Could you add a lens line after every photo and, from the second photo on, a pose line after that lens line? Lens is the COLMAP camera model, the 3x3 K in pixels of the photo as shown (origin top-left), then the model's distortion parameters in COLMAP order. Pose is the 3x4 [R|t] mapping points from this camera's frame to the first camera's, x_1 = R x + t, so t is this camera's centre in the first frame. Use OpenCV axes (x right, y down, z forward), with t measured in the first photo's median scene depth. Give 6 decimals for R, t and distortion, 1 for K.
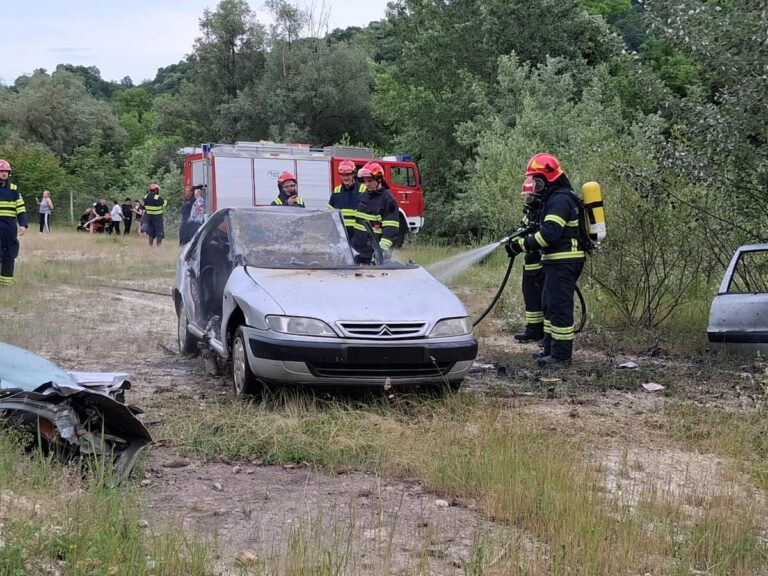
lens RADIAL K [[1197.2, 0, 380.6], [0, 1197.2, 285.8], [0, 0, 1]] dist [0.097477, 0.000000]
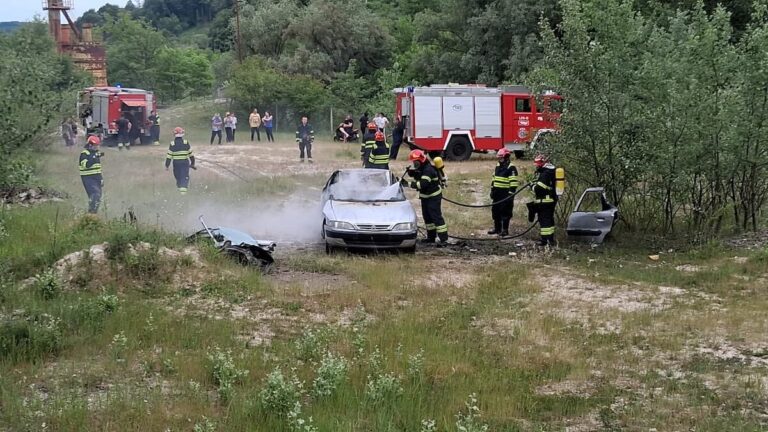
lens RADIAL K [[1290.8, 0, 391.2], [0, 1290.8, 219.8], [0, 0, 1]] dist [0.114187, 0.000000]
pose [[0.970669, 0.020585, -0.239539, 0.291188], [-0.009848, 0.998896, 0.045932, -0.044761], [0.240220, -0.042225, 0.969800, -0.704155]]
